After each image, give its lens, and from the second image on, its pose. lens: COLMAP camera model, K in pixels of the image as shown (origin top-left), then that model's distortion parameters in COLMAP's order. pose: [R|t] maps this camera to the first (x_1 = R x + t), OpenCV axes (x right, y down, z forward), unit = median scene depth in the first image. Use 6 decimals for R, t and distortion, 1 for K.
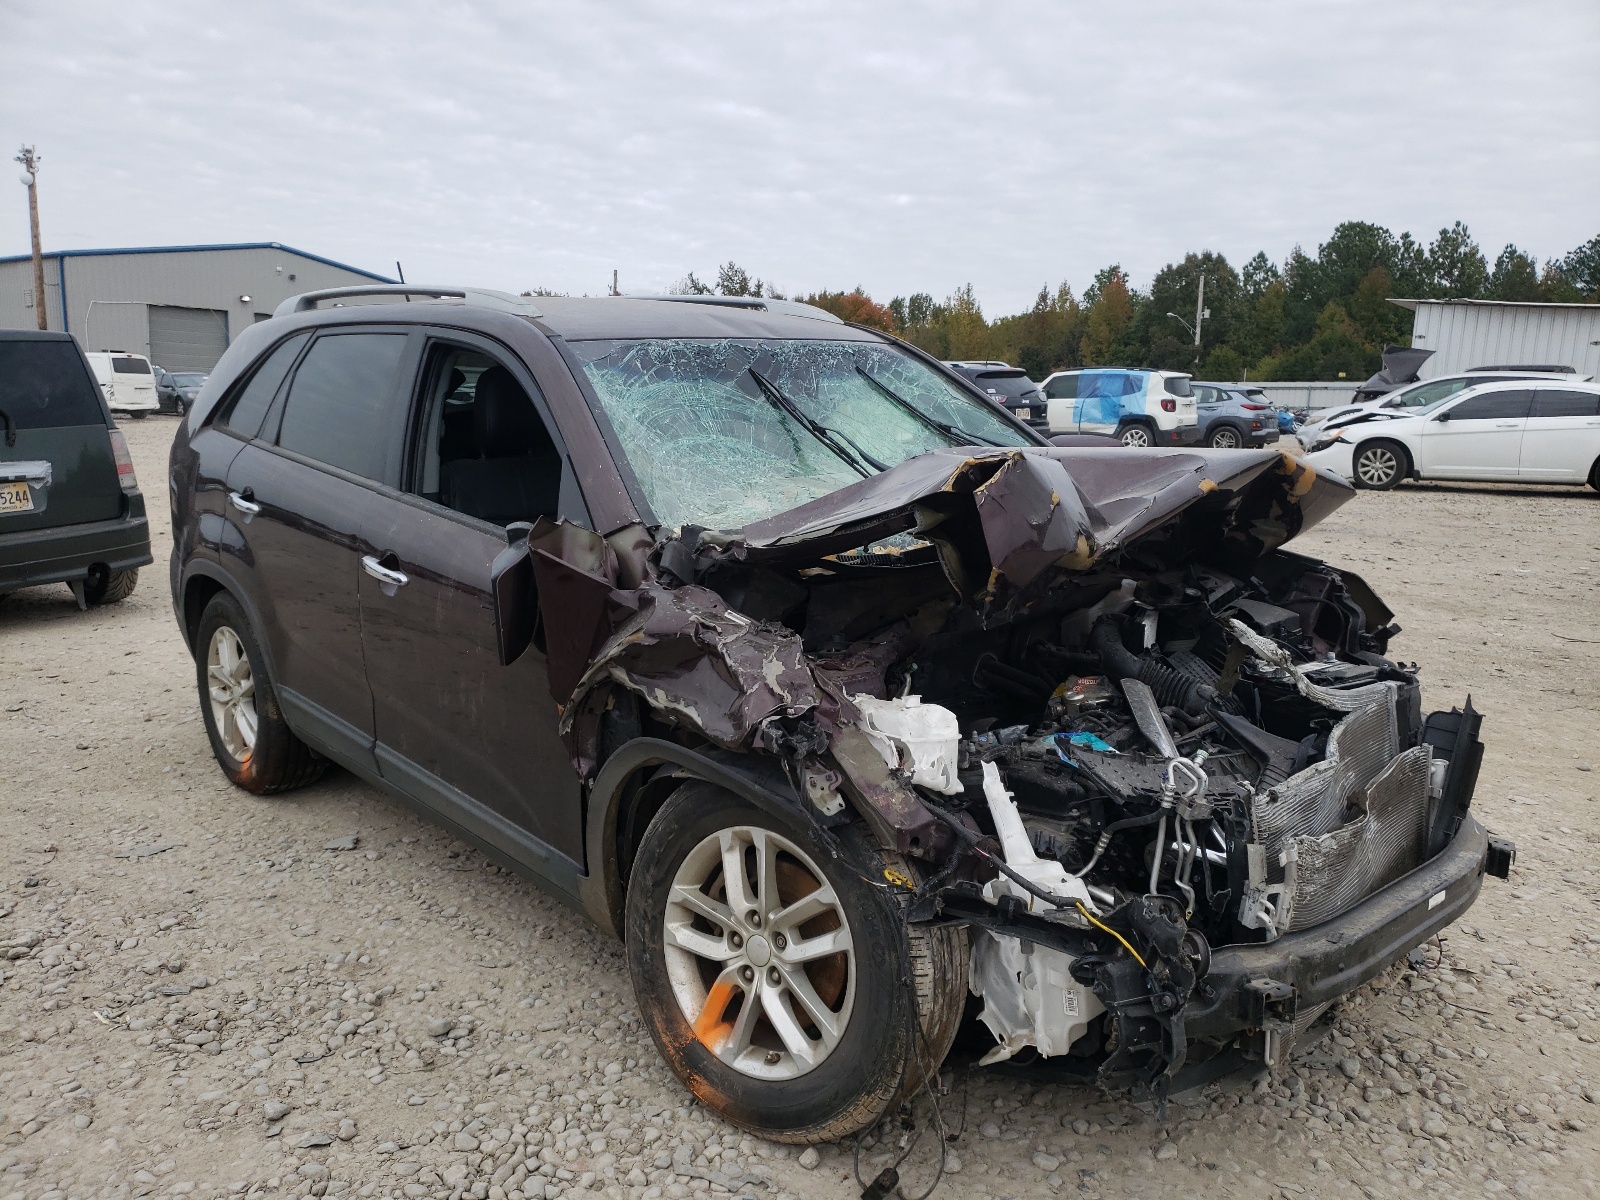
lens RADIAL K [[1244.2, 0, 800.0], [0, 1244.2, 600.0], [0, 0, 1]] dist [0.000814, 0.005247]
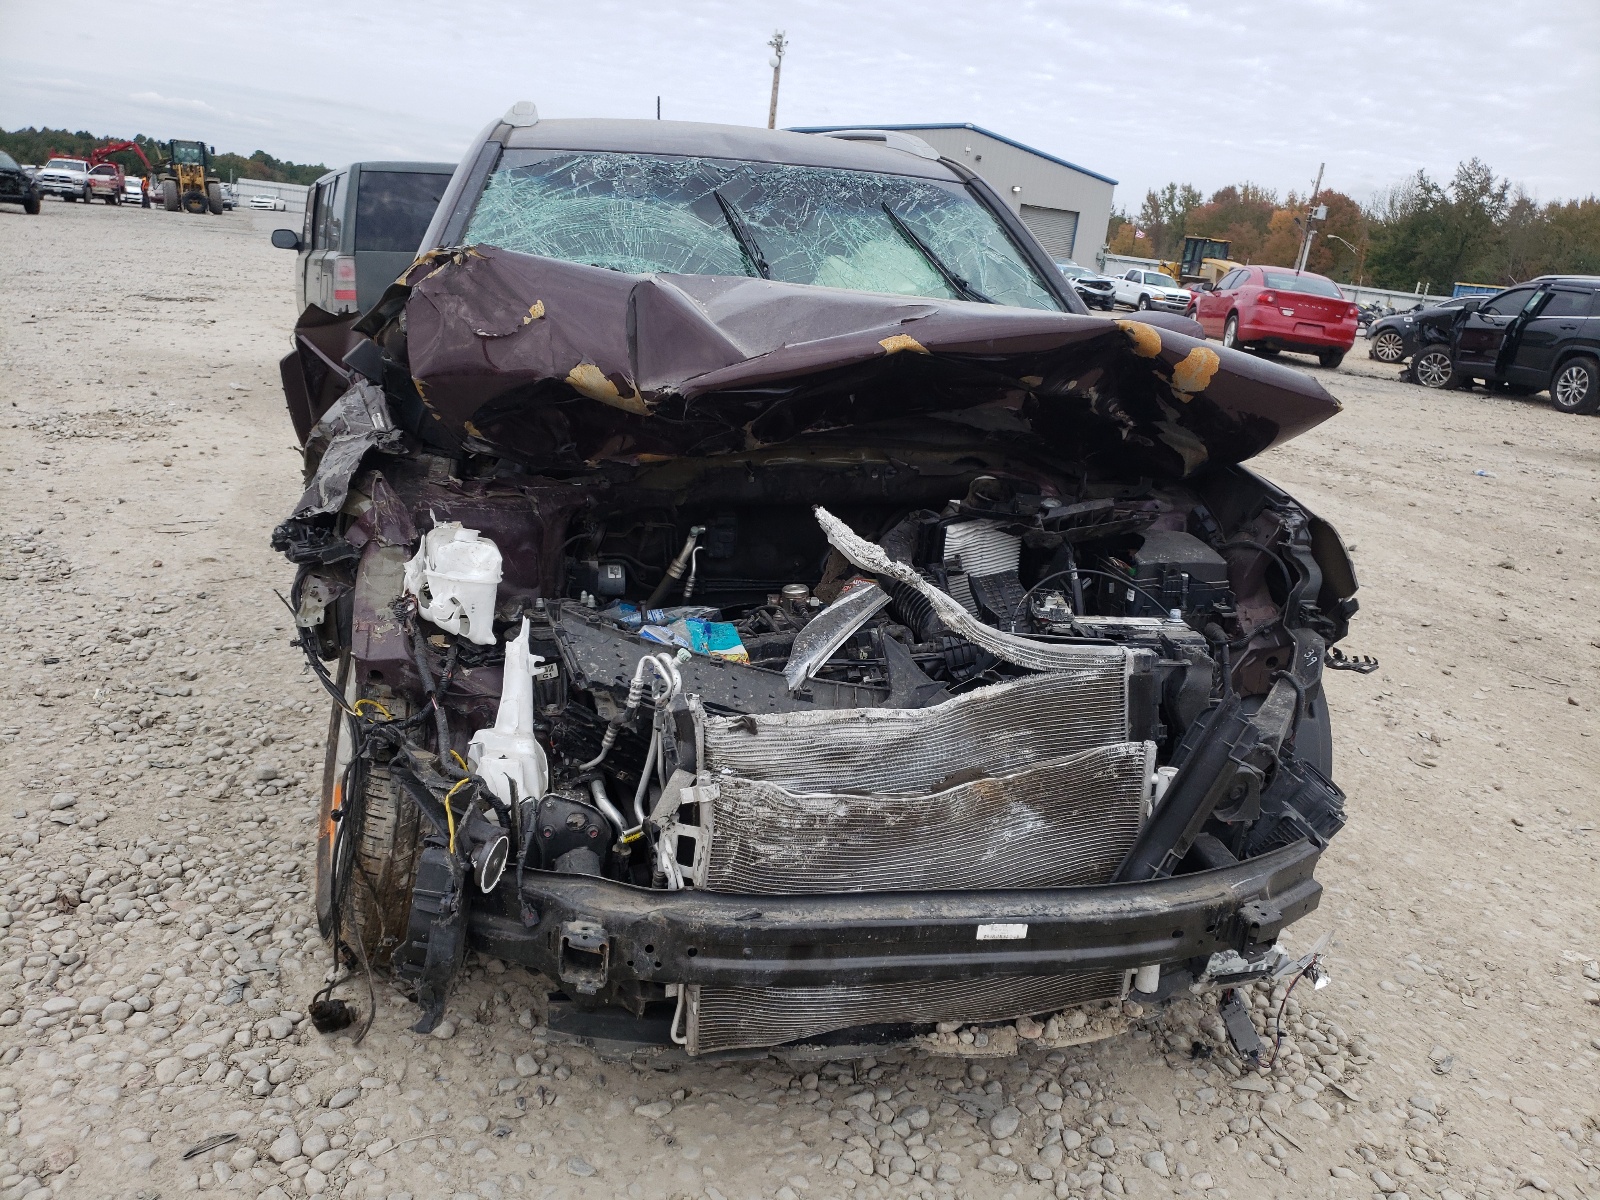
lens RADIAL K [[1244.2, 0, 800.0], [0, 1244.2, 600.0], [0, 0, 1]] dist [0.000814, 0.005247]
pose [[0.862309, 0.196236, -0.466814, 0.532194], [-0.157521, 0.980072, 0.121020, -0.014099], [0.481260, -0.030824, 0.876036, 0.233411]]
